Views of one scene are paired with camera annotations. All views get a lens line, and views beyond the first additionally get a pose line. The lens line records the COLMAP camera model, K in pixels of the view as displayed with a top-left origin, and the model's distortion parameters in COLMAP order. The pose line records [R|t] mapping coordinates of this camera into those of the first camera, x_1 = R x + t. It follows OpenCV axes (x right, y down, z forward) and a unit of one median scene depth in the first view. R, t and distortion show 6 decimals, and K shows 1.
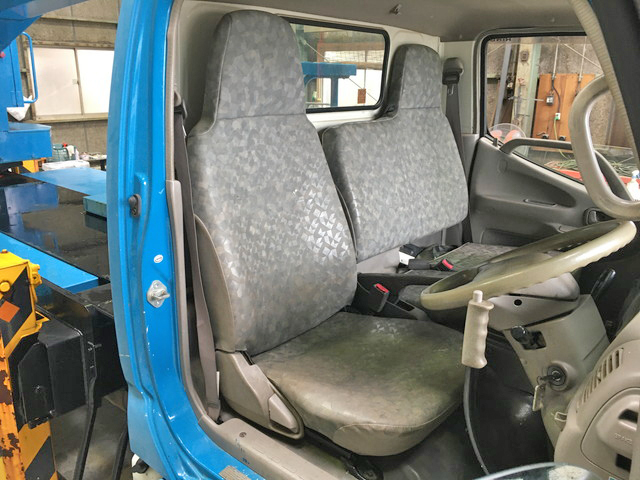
lens RADIAL K [[546.4, 0, 319.6], [0, 546.4, 236.8], [0, 0, 1]] dist [0.004887, 0.001991]
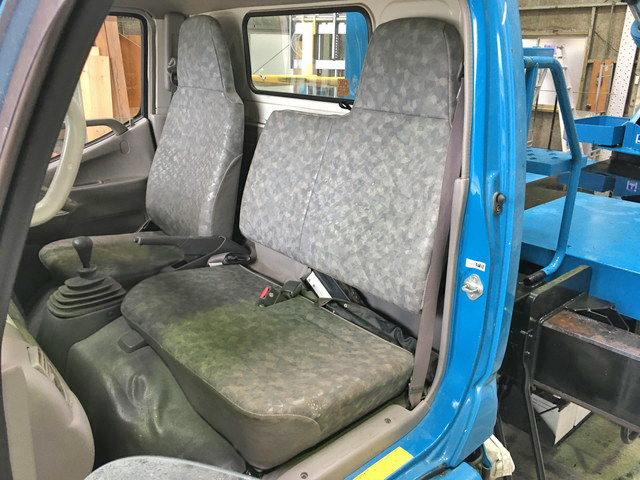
lens RADIAL K [[546.4, 0, 319.7], [0, 546.4, 241.3], [0, 0, 1]] dist [0.004887, 0.001991]
pose [[-0.140576, 0.301173, -0.943151, 1.008143], [-0.304942, 0.893130, 0.330651, -0.327210], [0.941939, 0.334088, -0.033713, 1.115795]]
